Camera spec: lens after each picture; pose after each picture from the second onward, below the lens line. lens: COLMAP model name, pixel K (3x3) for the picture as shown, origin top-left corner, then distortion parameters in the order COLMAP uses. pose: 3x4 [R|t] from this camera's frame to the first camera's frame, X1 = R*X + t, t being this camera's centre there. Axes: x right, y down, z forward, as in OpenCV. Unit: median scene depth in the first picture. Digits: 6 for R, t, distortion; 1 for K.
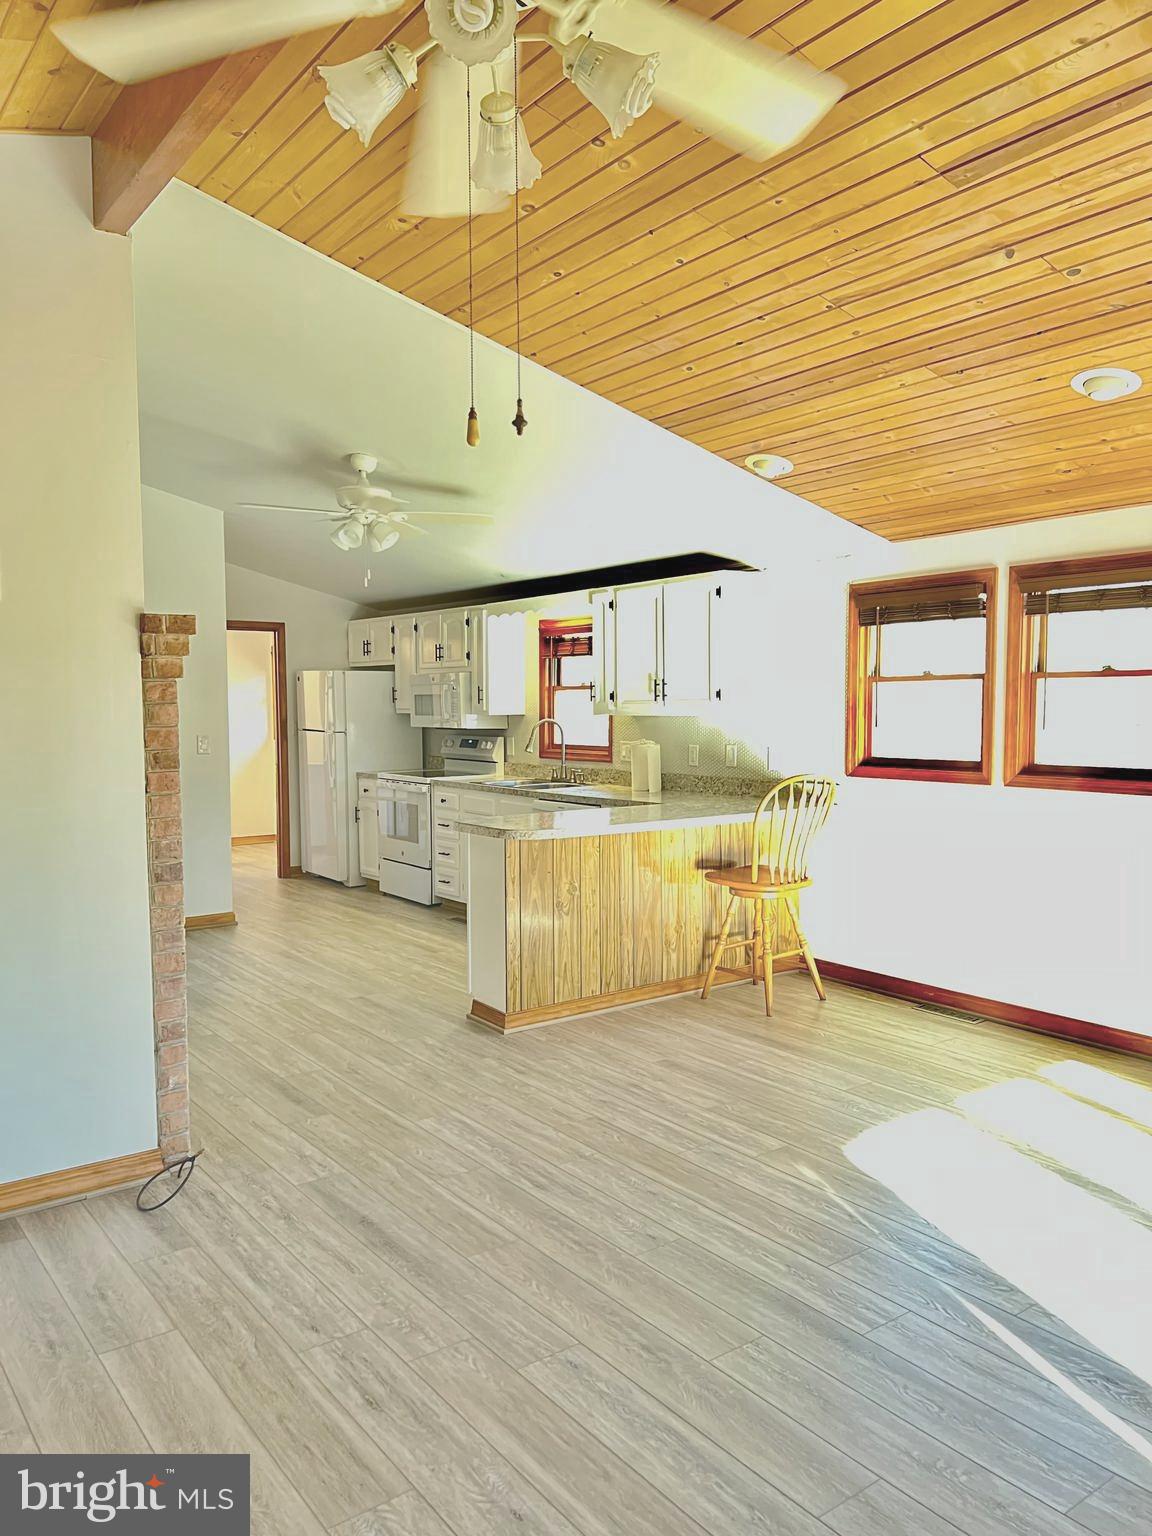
lens RADIAL K [[1150.4, 0, 579.5], [0, 1150.4, 779.1], [0, 0, 1]] dist [0.050841, -0.054312]
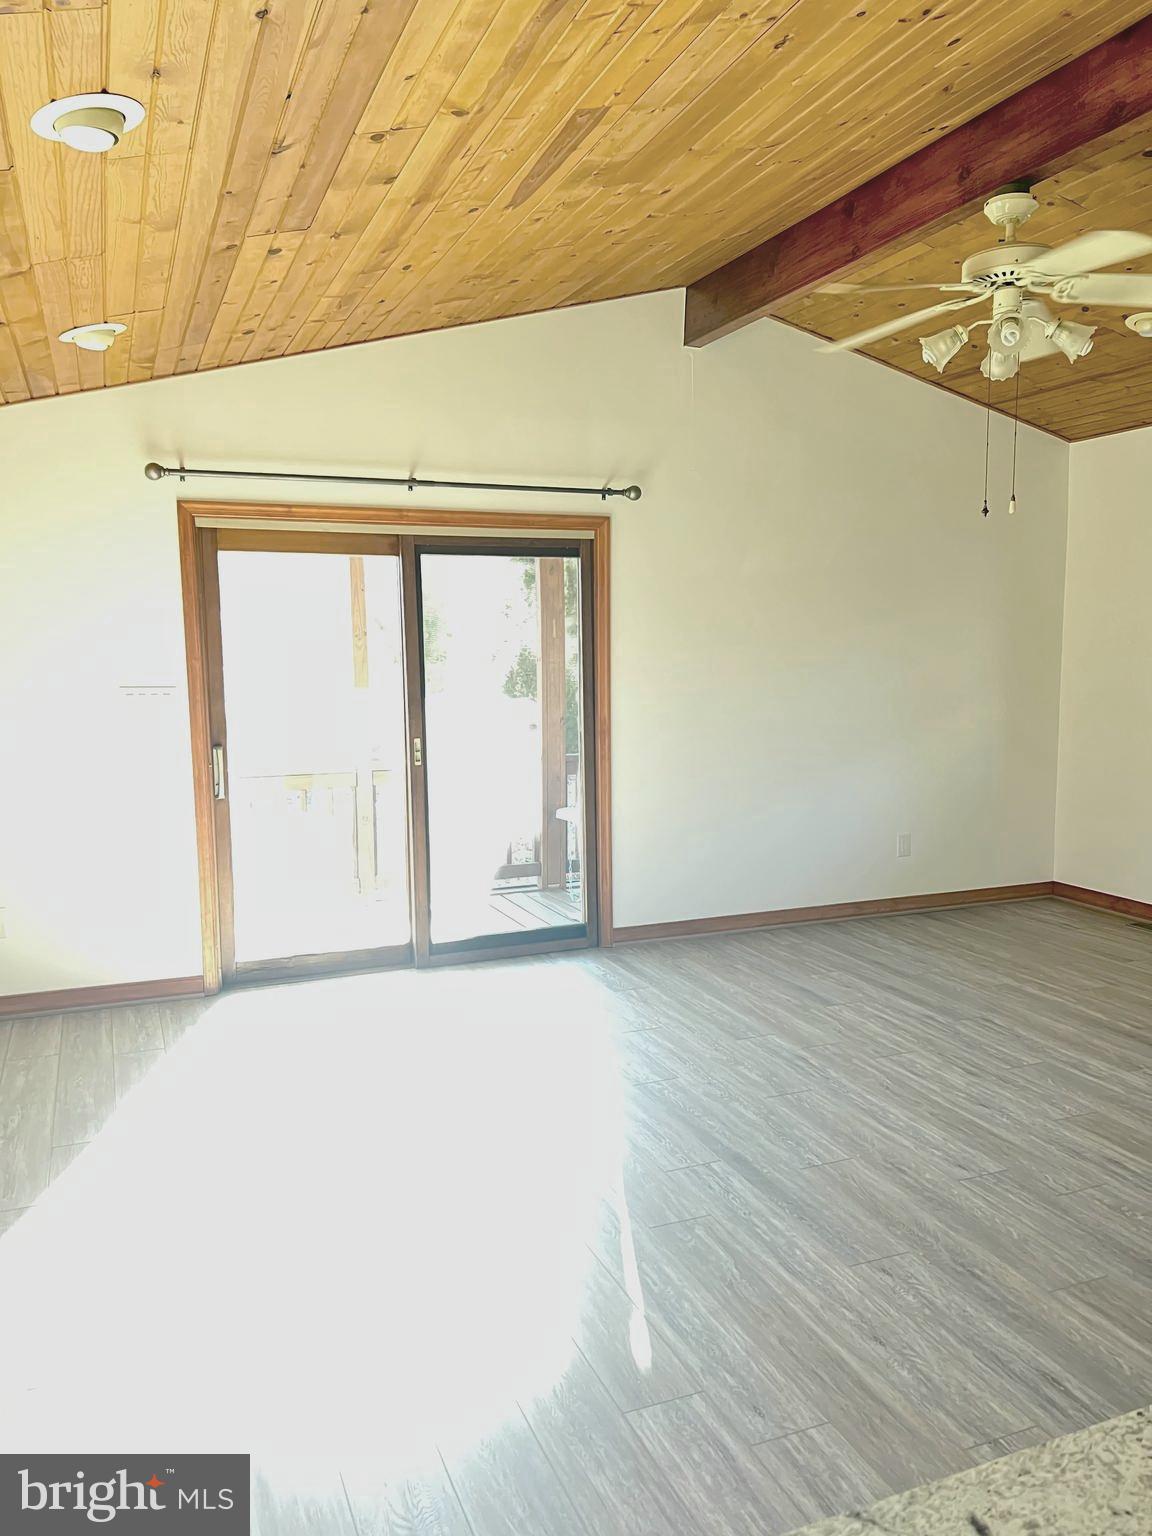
lens RADIAL K [[1150.4, 0, 578.9], [0, 1150.4, 780.6], [0, 0, 1]] dist [0.050841, -0.054312]
pose [[-0.968785, -0.011362, 0.247640, 0.041442], [0.034763, 0.982852, 0.181092, -0.072302], [-0.245451, 0.184048, -0.951777, 1.012646]]
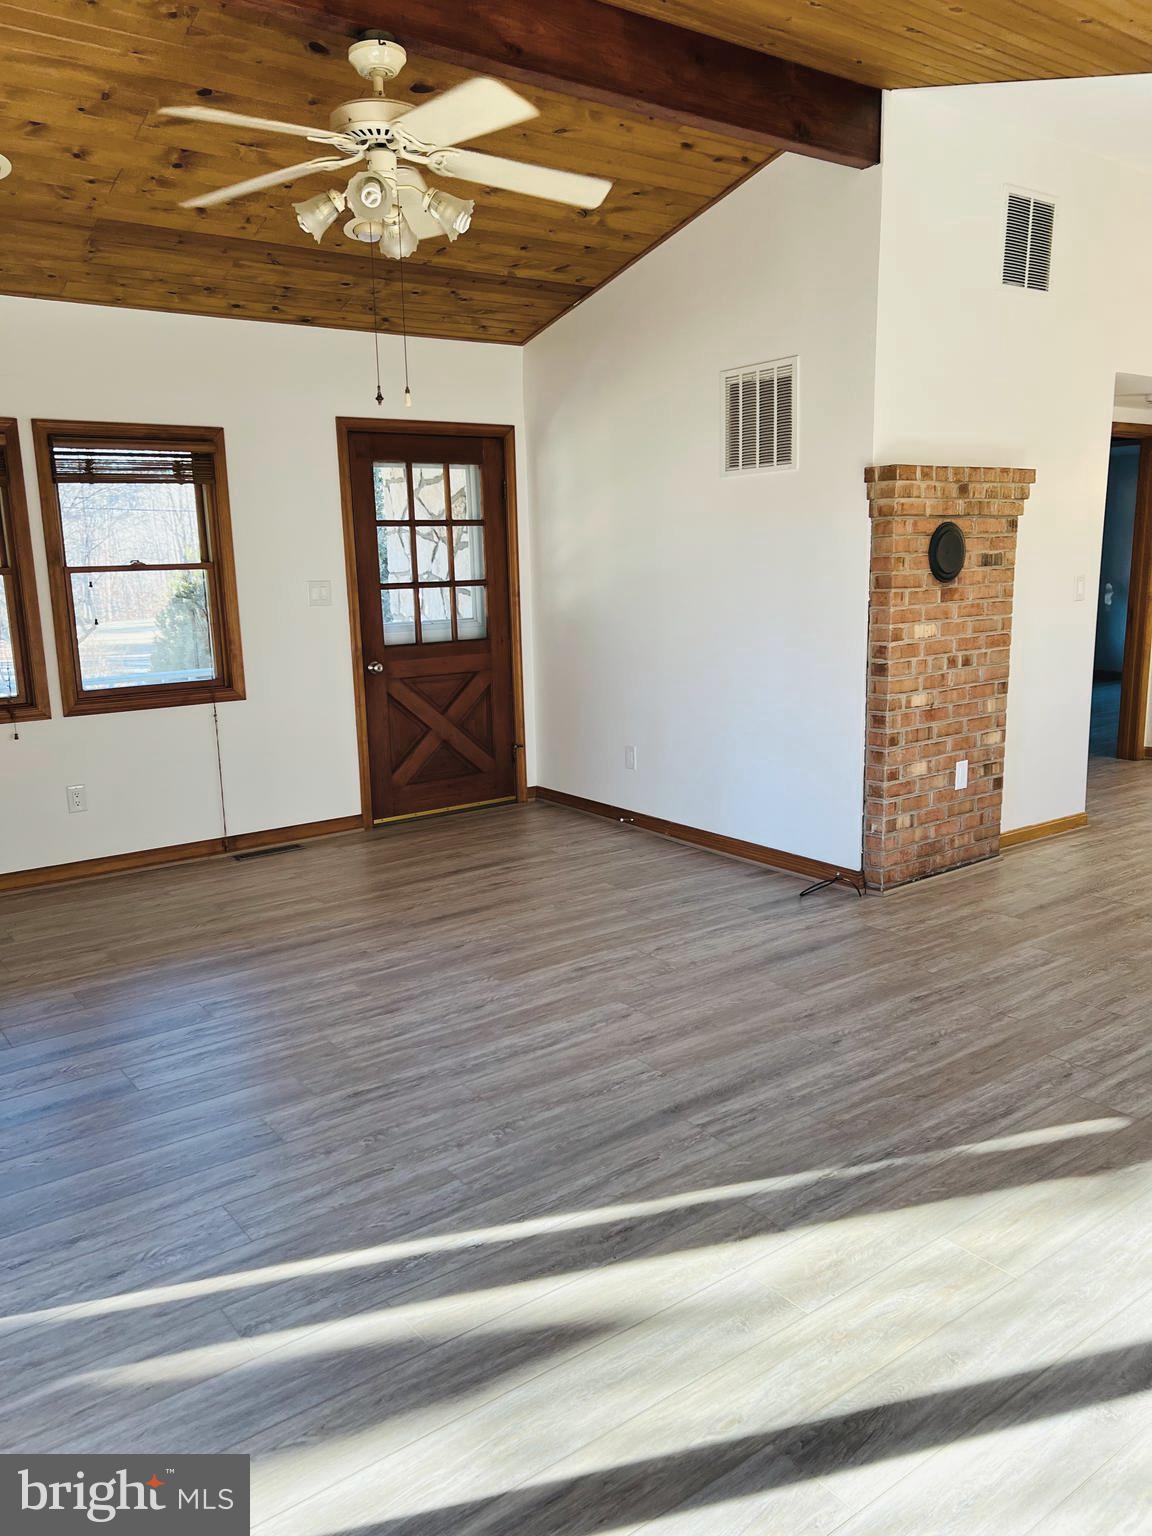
lens RADIAL K [[1150.4, 0, 561.1], [0, 1150.4, 774.2], [0, 0, 1]] dist [0.050841, -0.054312]
pose [[-0.001951, 0.197686, -0.980263, 0.598195], [-0.044076, 0.979296, 0.197579, -0.028497], [0.999026, 0.043592, 0.006802, 0.405628]]
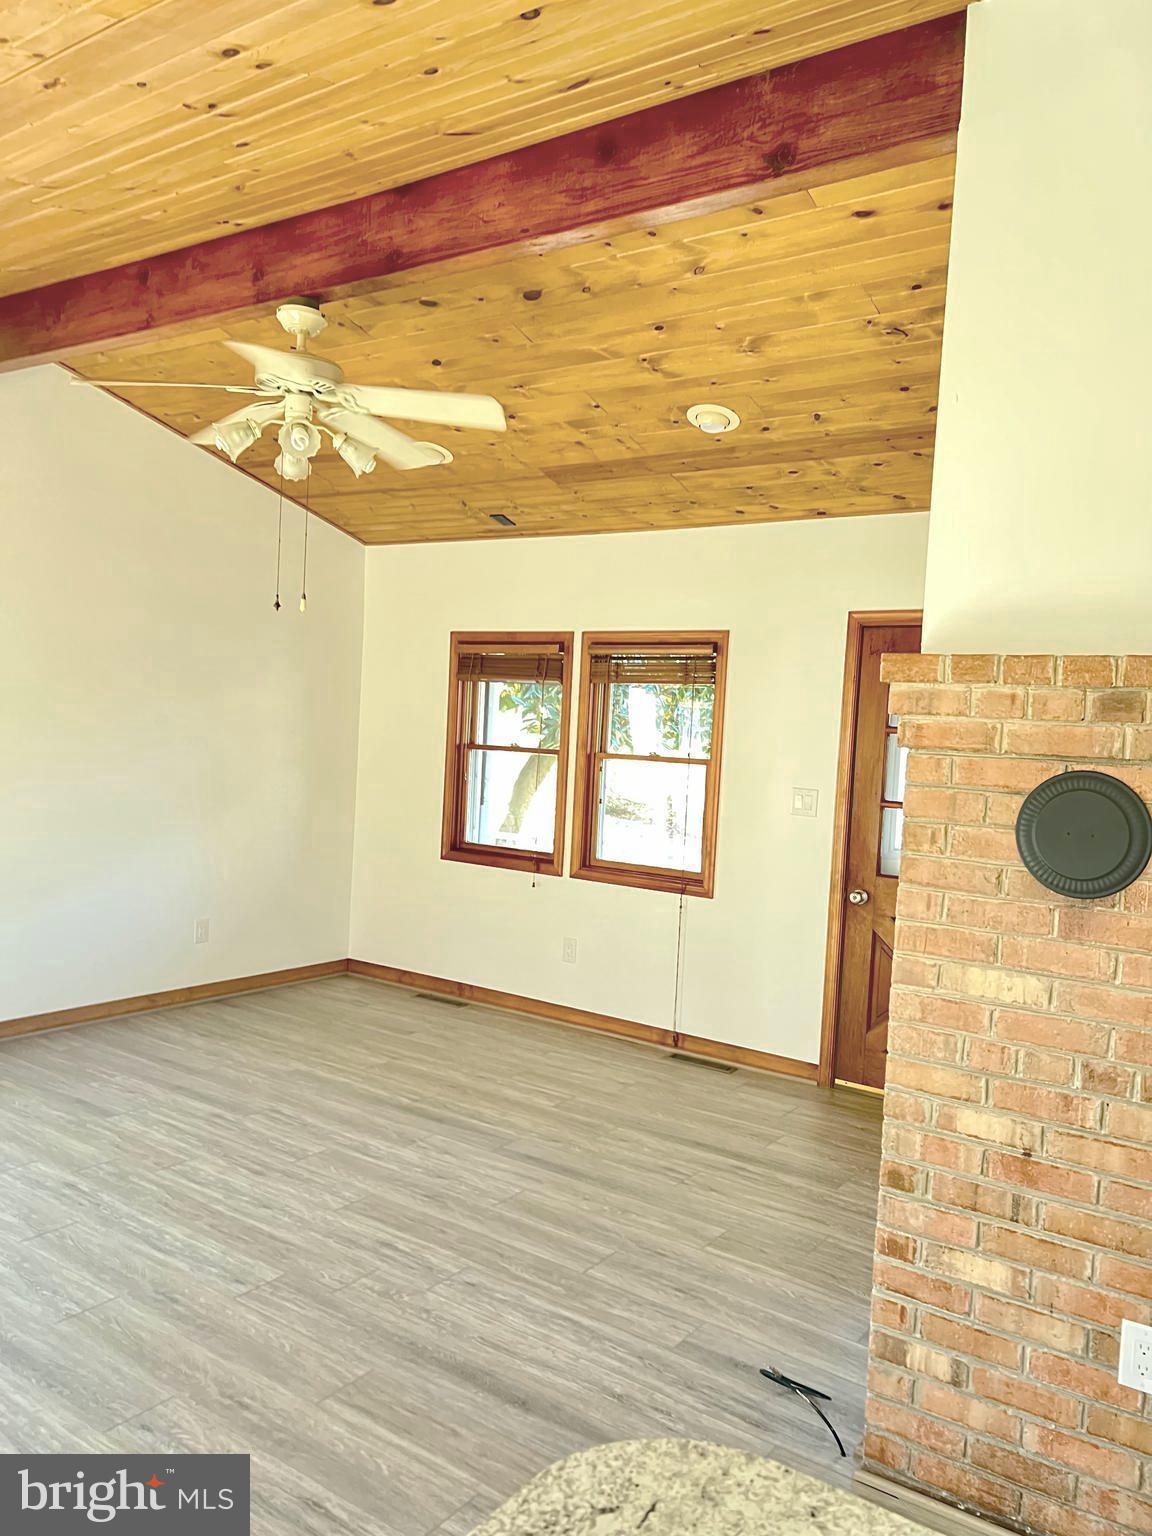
lens RADIAL K [[1150.4, 0, 584.8], [0, 1150.4, 781.9], [0, 0, 1]] dist [0.050841, -0.054312]
pose [[-0.946369, -0.028505, -0.321828, 0.026504], [-0.068782, 0.991042, 0.114480, -0.083169], [0.315681, 0.130477, -0.939852, 0.993433]]
